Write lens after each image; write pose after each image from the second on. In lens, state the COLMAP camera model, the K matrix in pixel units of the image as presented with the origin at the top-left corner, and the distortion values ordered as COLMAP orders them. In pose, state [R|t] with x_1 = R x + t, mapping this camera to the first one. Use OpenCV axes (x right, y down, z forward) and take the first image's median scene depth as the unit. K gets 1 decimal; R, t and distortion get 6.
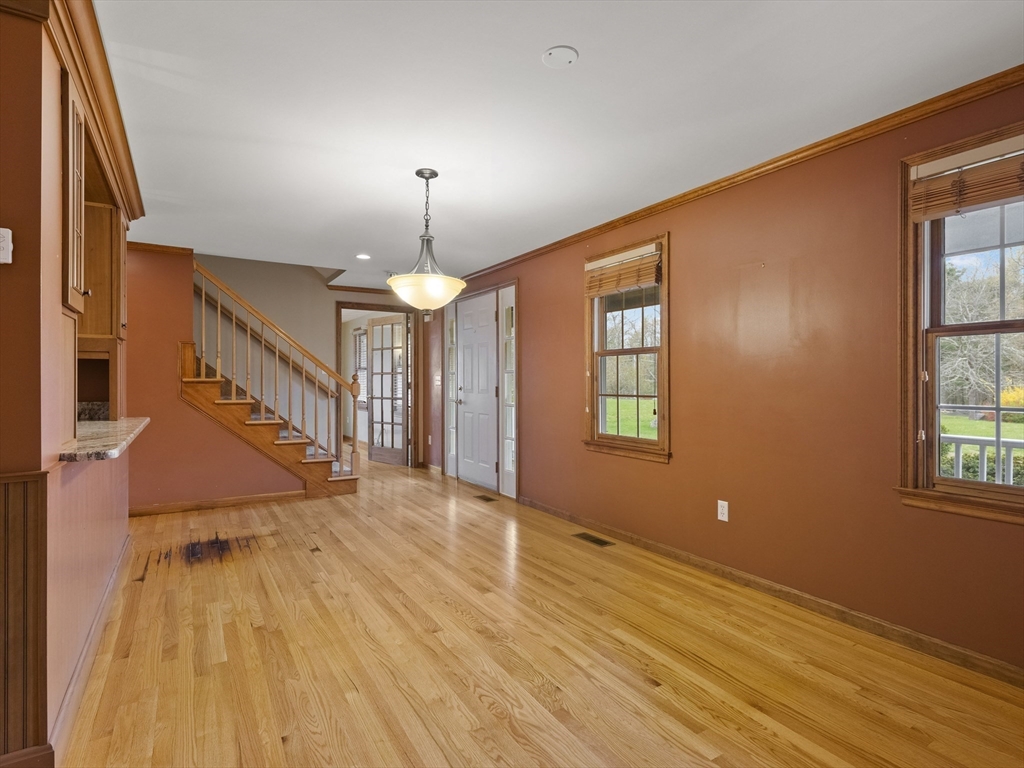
lens RADIAL K [[533.1, 0, 526.4], [0, 533.1, 380.5], [0, 0, 1]] dist [0.003959, -0.003650]
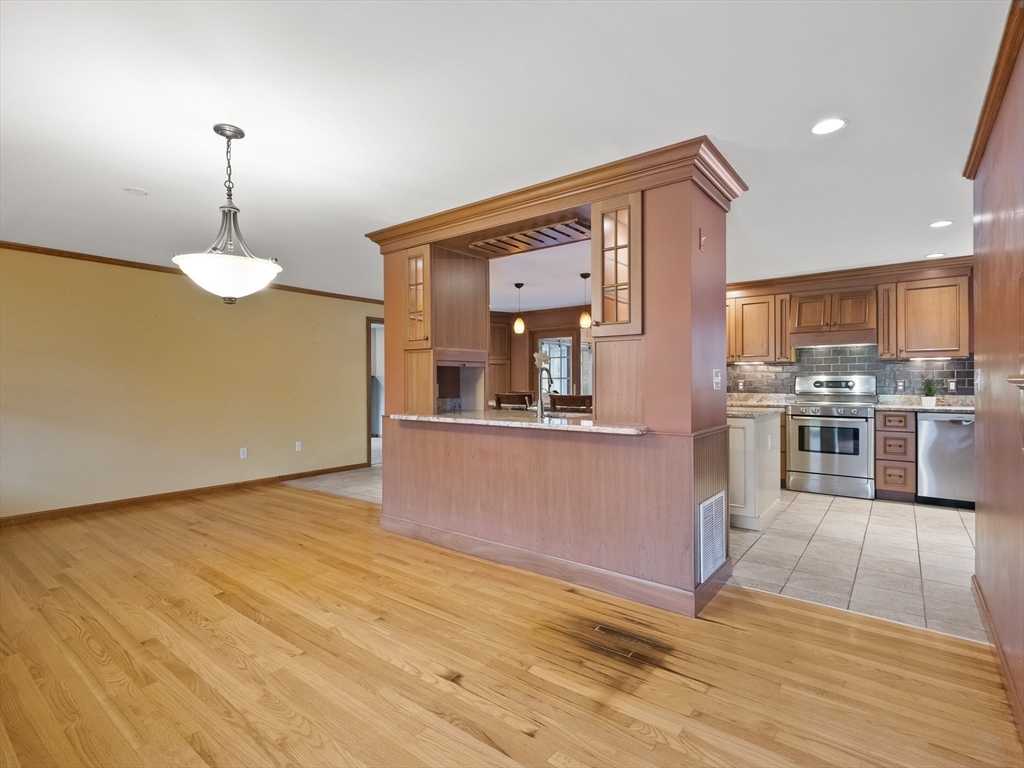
lens RADIAL K [[502.5, 0, 516.0], [0, 502.5, 382.0], [0, 0, 1]] dist [-0.002421, 0.001363]
pose [[-0.940923, 0.003861, -0.338598, -0.340753], [0.003760, 0.999992, 0.000952, -0.001691], [0.338599, -0.000378, -0.940931, 1.885560]]
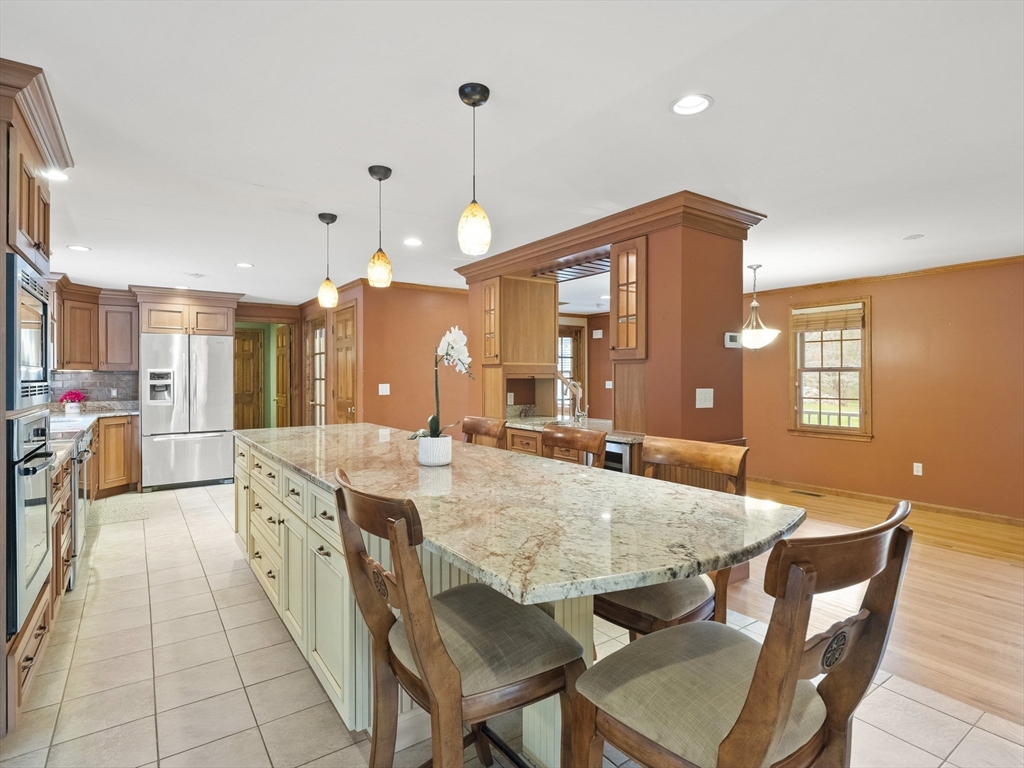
lens RADIAL K [[533.1, 0, 528.4], [0, 533.1, 379.7], [0, 0, 1]] dist [0.003959, -0.003650]
pose [[0.998158, -0.001154, 0.060662, -0.987438], [0.000705, 0.999972, 0.007435, -0.049271], [-0.060669, -0.007378, 0.998131, -0.608607]]
